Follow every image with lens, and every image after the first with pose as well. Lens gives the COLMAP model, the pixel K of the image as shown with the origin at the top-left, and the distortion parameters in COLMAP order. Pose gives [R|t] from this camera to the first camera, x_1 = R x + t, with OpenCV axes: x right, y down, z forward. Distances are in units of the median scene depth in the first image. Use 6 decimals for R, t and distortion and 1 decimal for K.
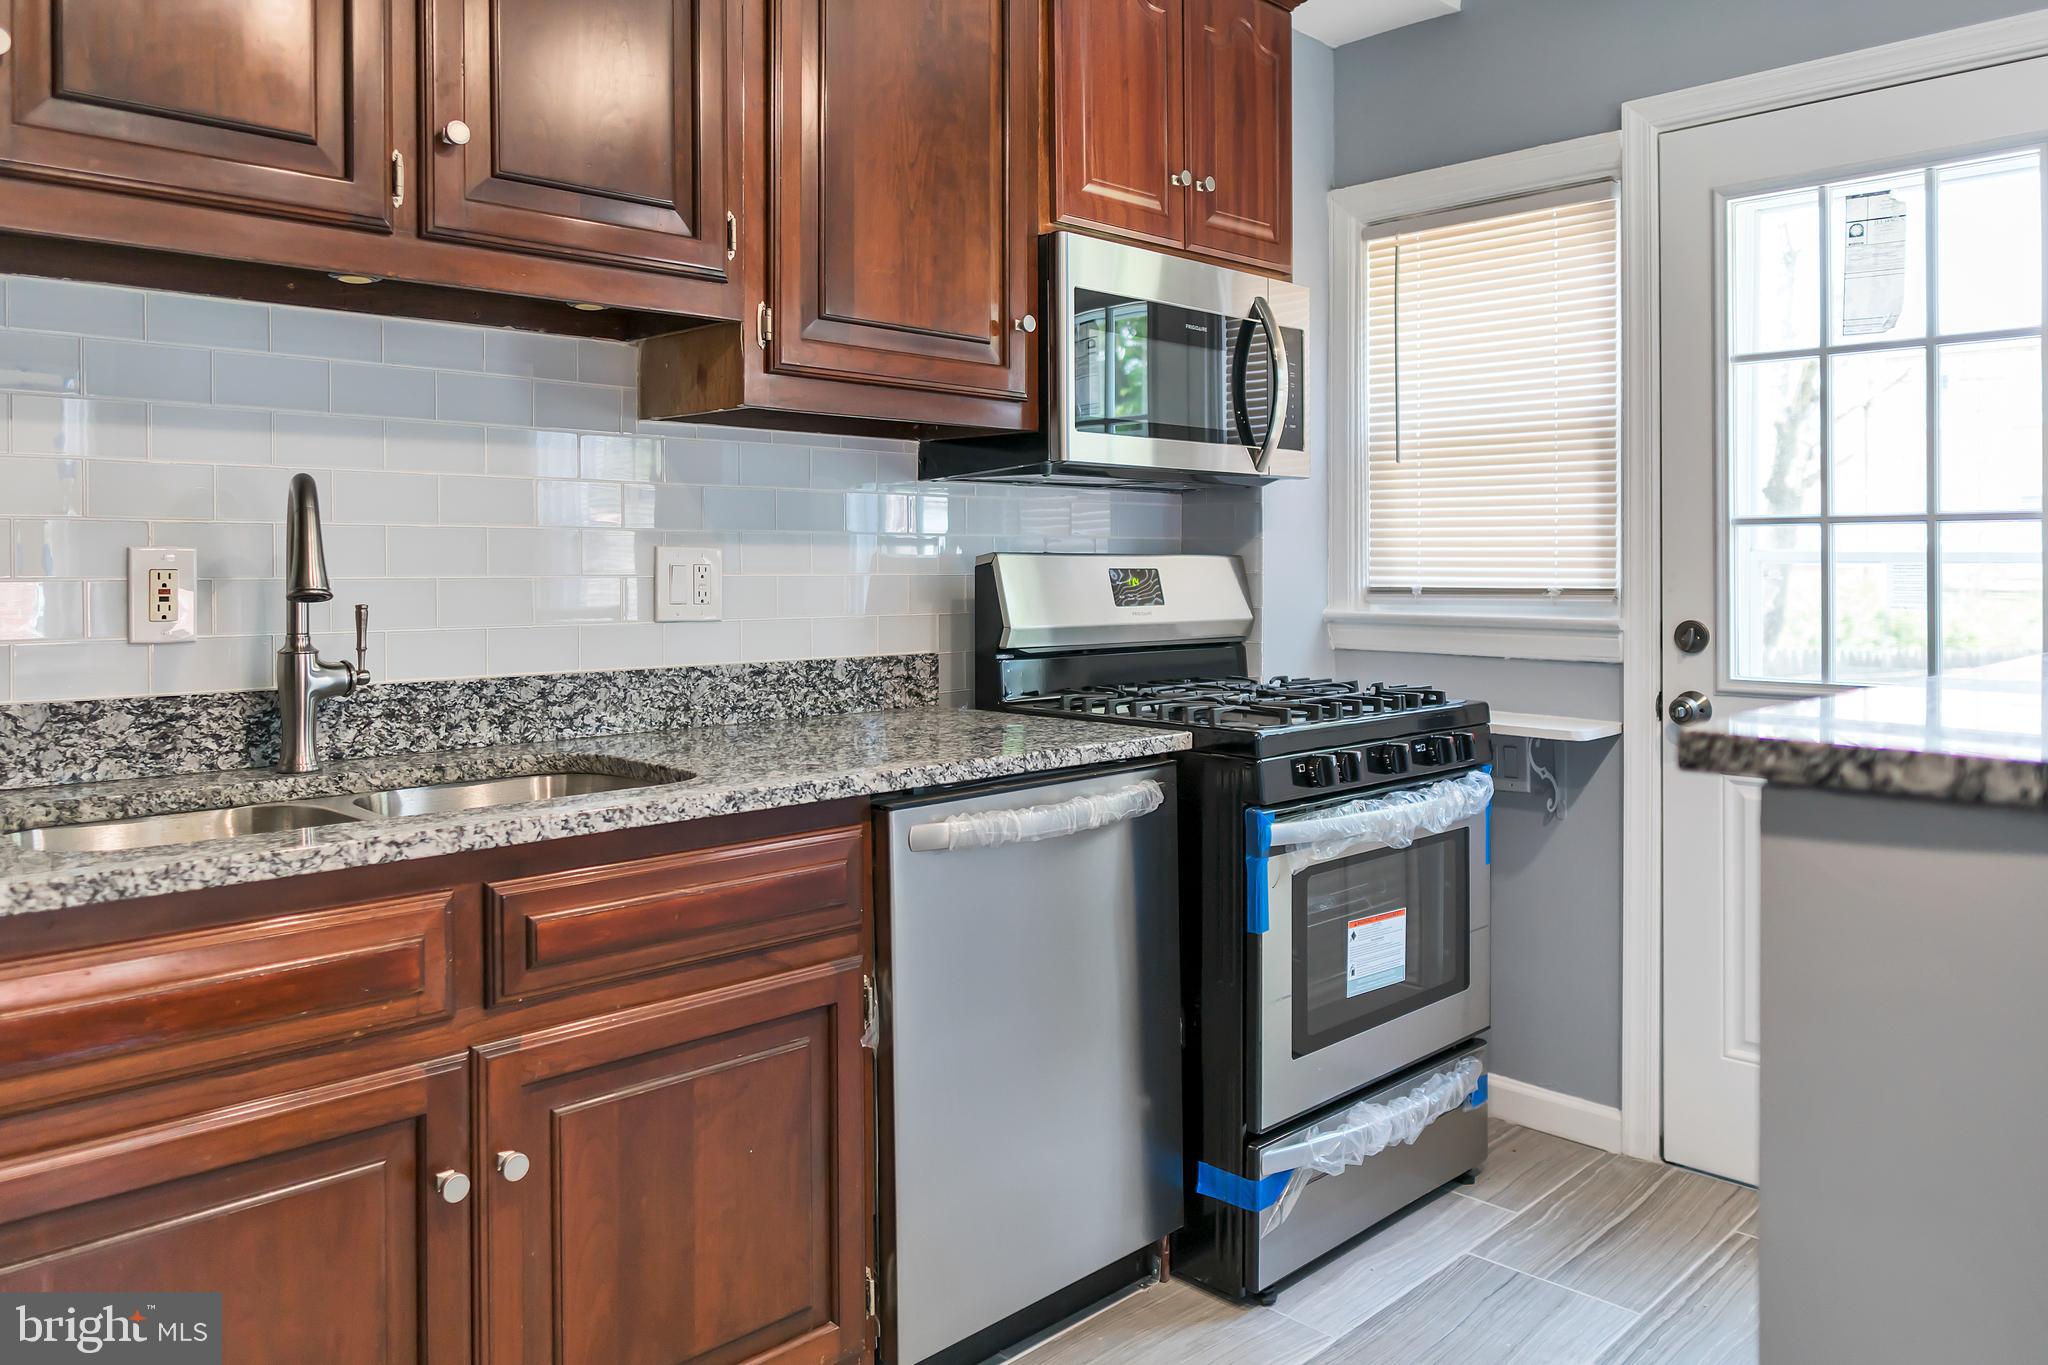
lens RADIAL K [[1431.1, 0, 958.0], [0, 1431.1, 599.7], [0, 0, 1]] dist [-0.006293, -0.002385]
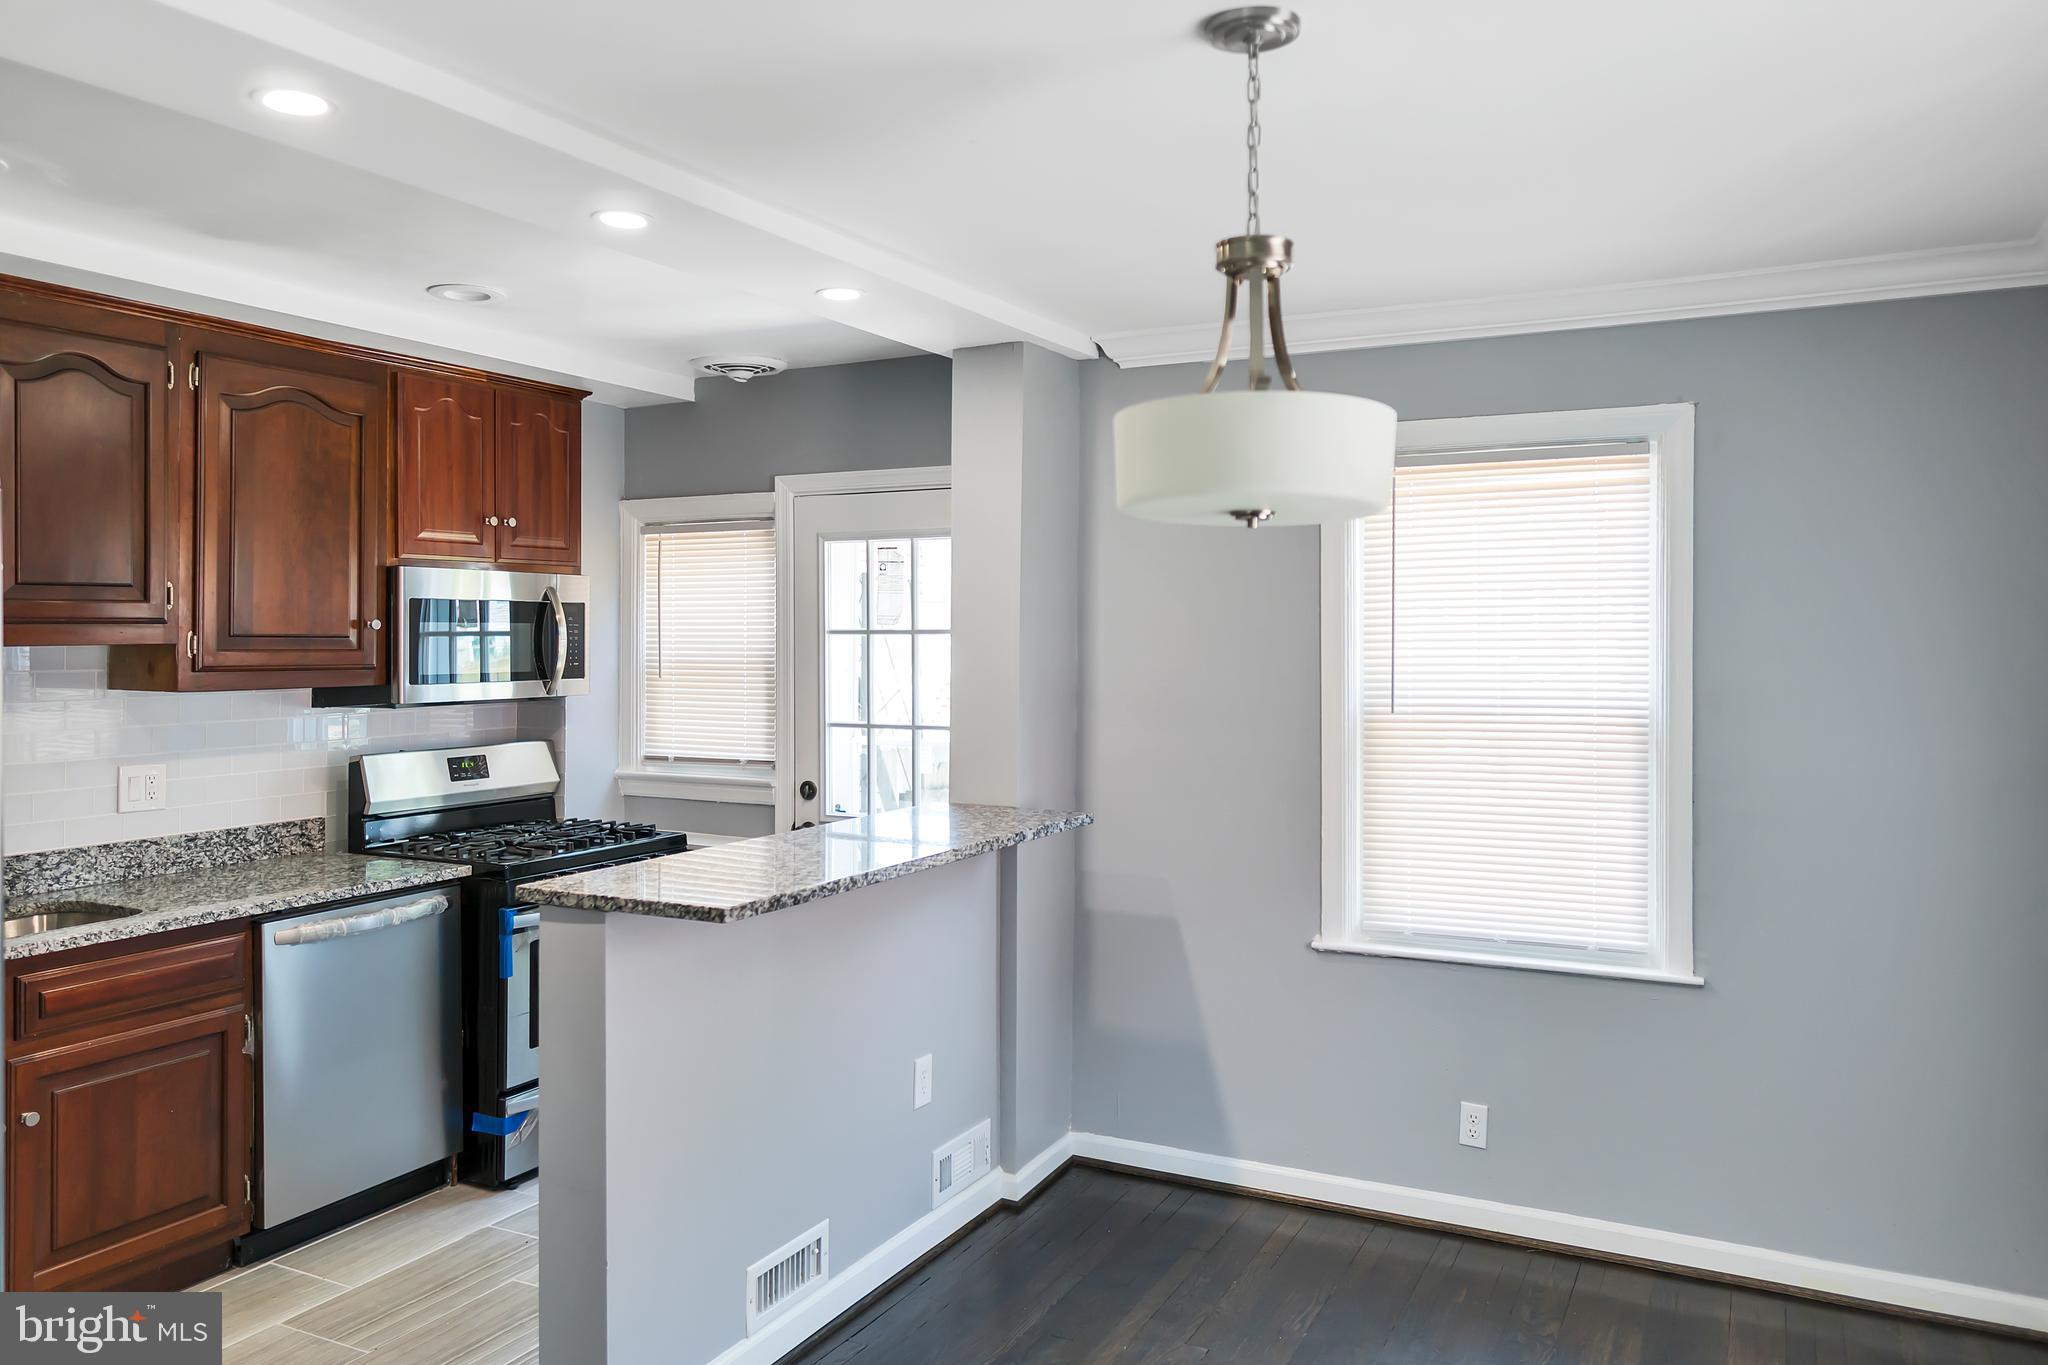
lens RADIAL K [[1431.1, 0, 1012.9], [0, 1431.1, 638.6], [0, 0, 1]] dist [-0.006293, -0.002385]
pose [[0.940544, 0.004759, 0.339639, 0.193576], [0.002958, 0.999749, -0.022200, -0.144982], [-0.339659, 0.021885, 0.940294, -0.874776]]
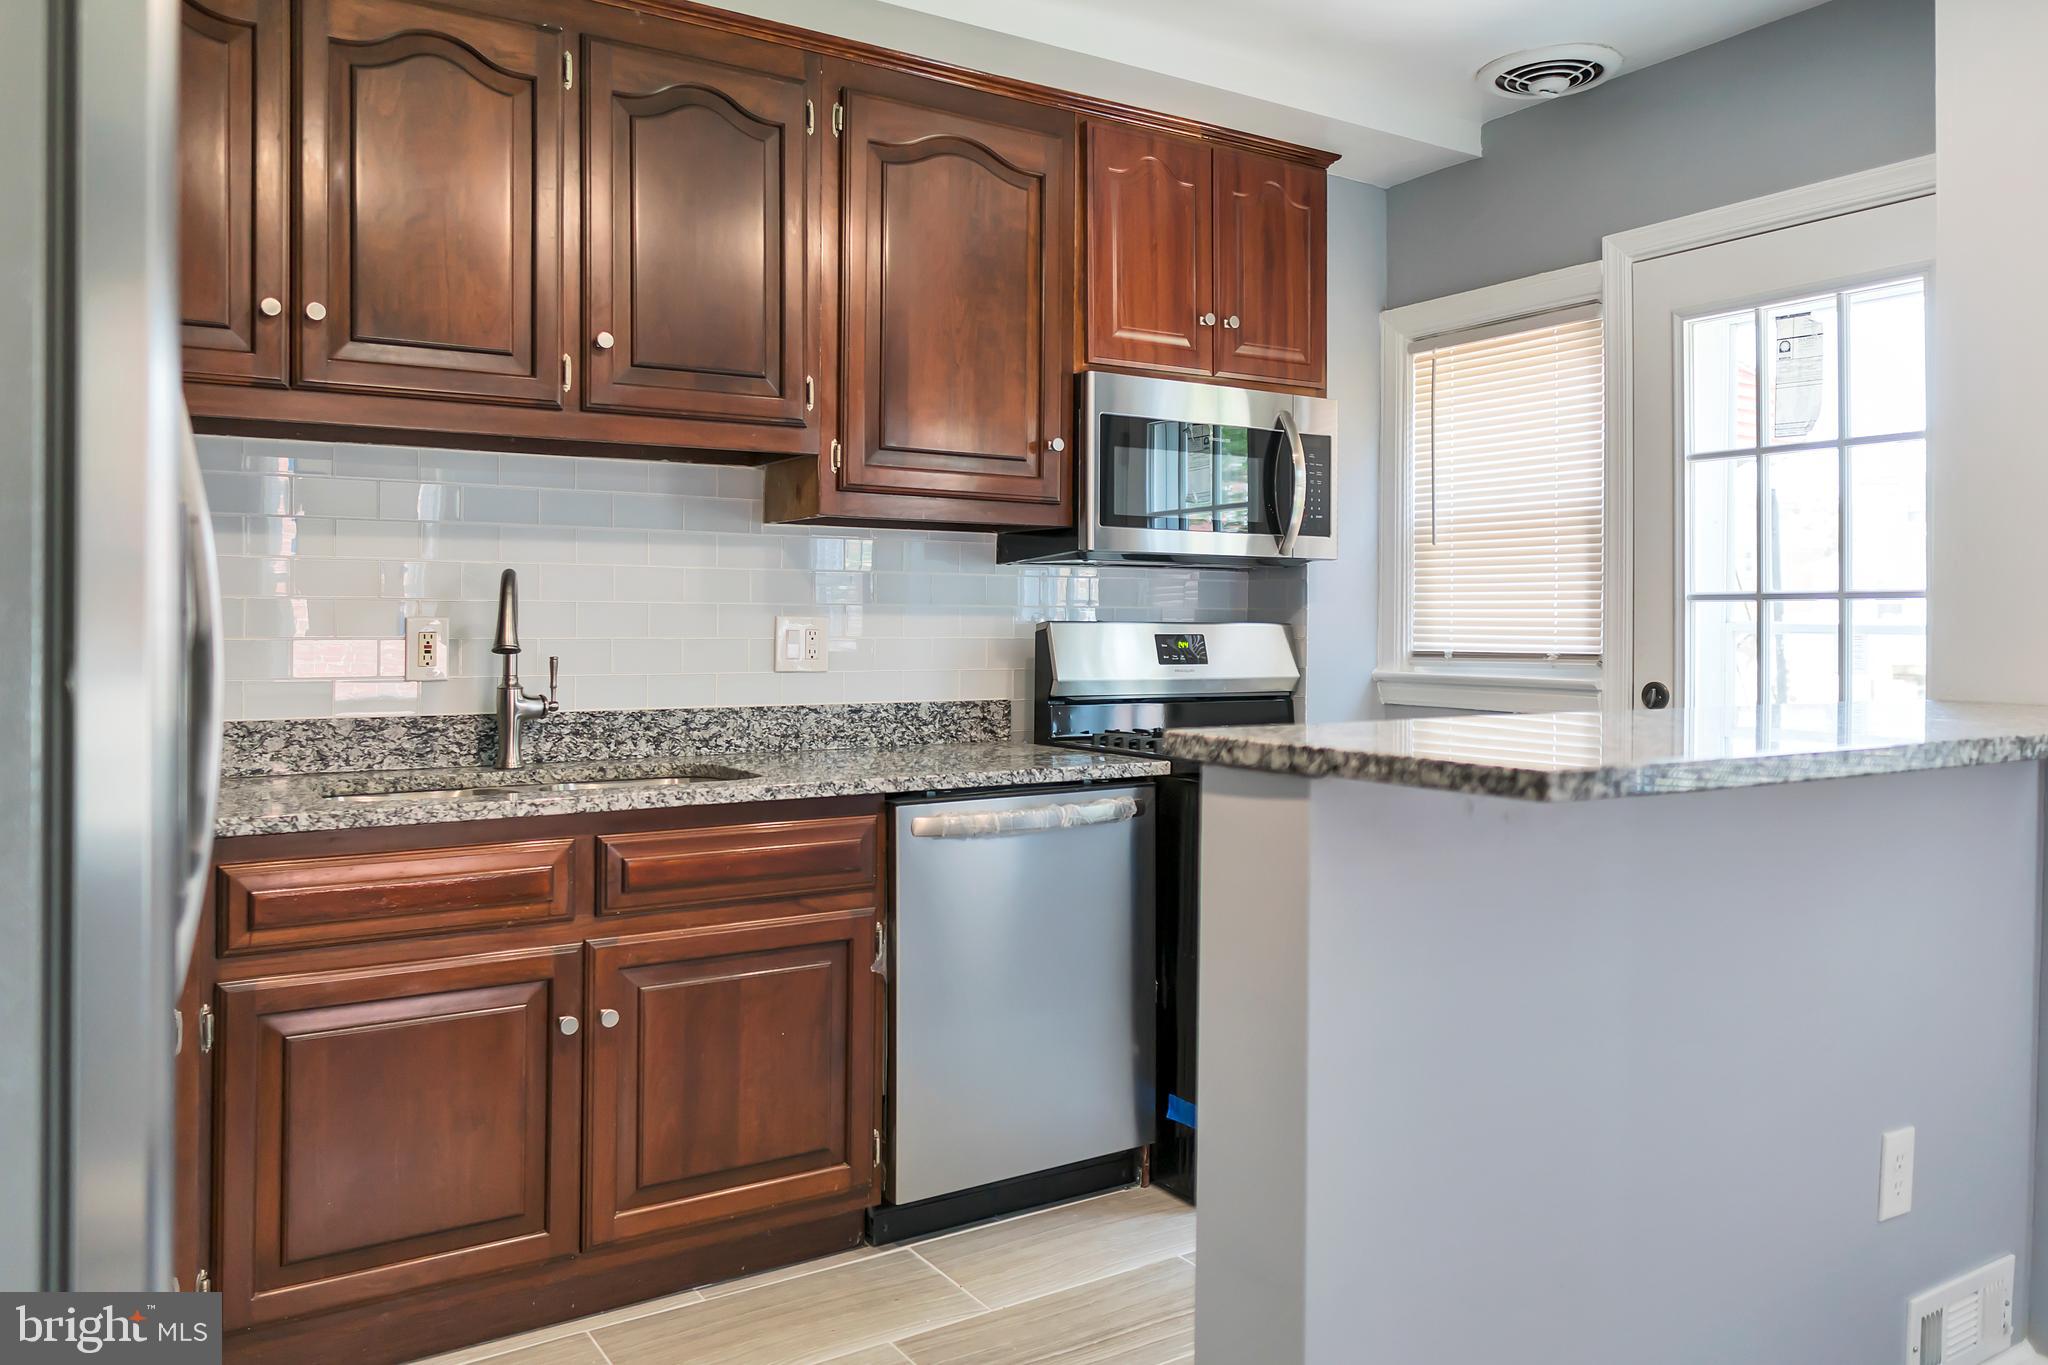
lens RADIAL K [[1431.1, 0, 1009.7], [0, 1431.1, 659.5], [0, 0, 1]] dist [-0.006293, -0.002385]
pose [[0.981994, 0.009882, -0.188655, 0.267319], [-0.009914, 0.999951, 0.000770, 0.000608], [0.188654, 0.001114, 0.982043, -0.294630]]
